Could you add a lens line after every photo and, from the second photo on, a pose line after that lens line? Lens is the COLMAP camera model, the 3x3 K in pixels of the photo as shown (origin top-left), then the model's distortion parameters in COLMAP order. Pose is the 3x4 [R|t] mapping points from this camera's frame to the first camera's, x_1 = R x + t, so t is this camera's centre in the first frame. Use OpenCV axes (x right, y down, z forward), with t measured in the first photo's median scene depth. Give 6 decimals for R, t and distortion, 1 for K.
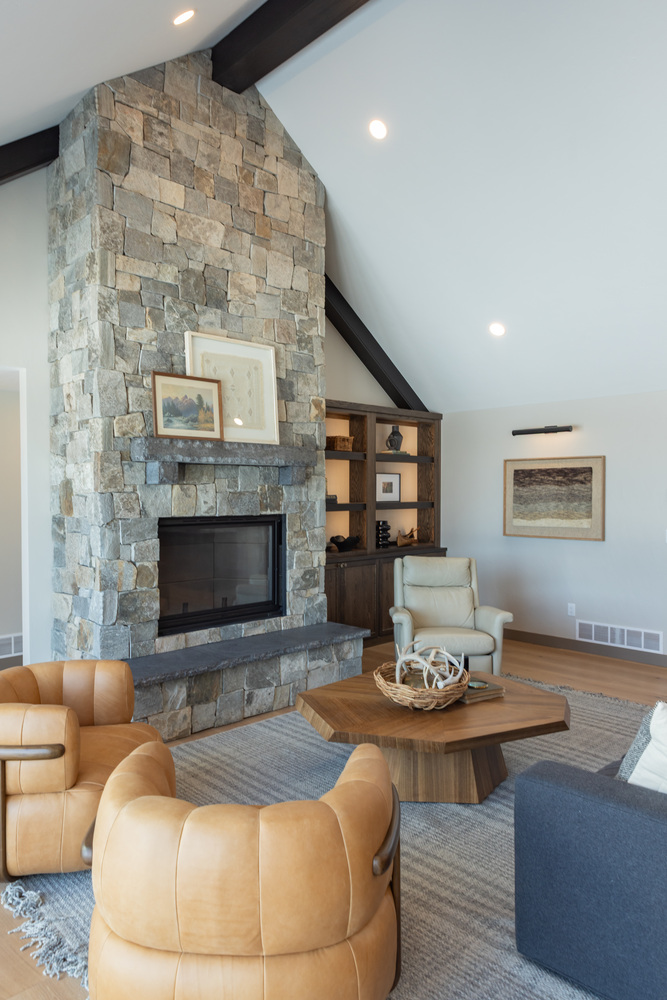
lens RADIAL K [[681.5, 0, 332.7], [0, 681.5, 500.2], [0, 0, 1]] dist [0.003595, 0.000714]
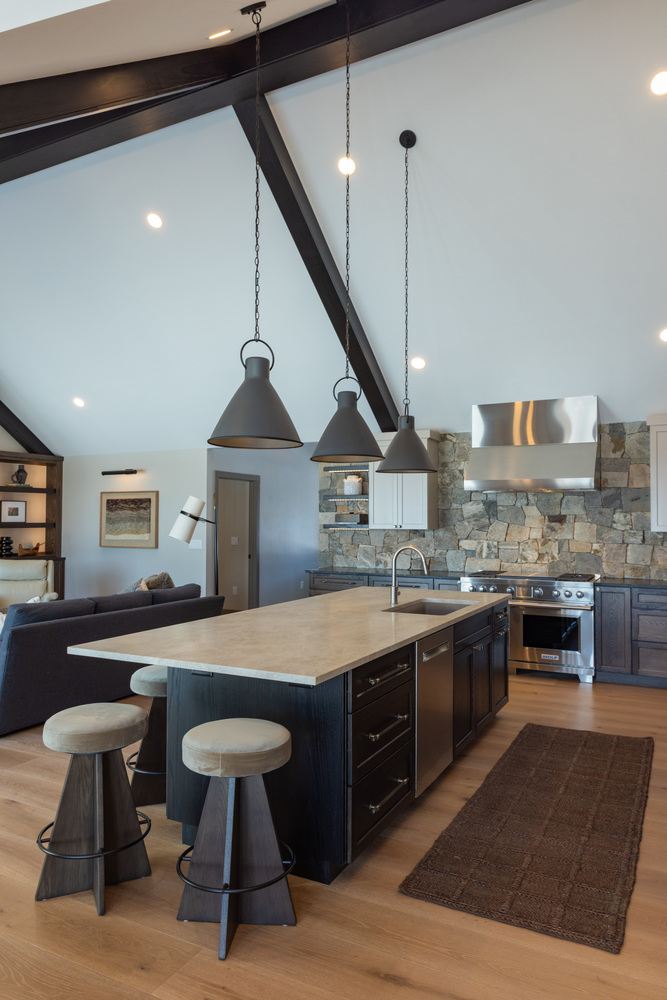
lens RADIAL K [[681.5, 0, 334.4], [0, 681.5, 499.7], [0, 0, 1]] dist [0.003595, 0.000714]
pose [[0.947605, 0.012100, 0.319216, 0.253462], [0.001315, 0.999126, -0.041775, 0.014455], [-0.319442, 0.040006, 0.946761, -0.458521]]
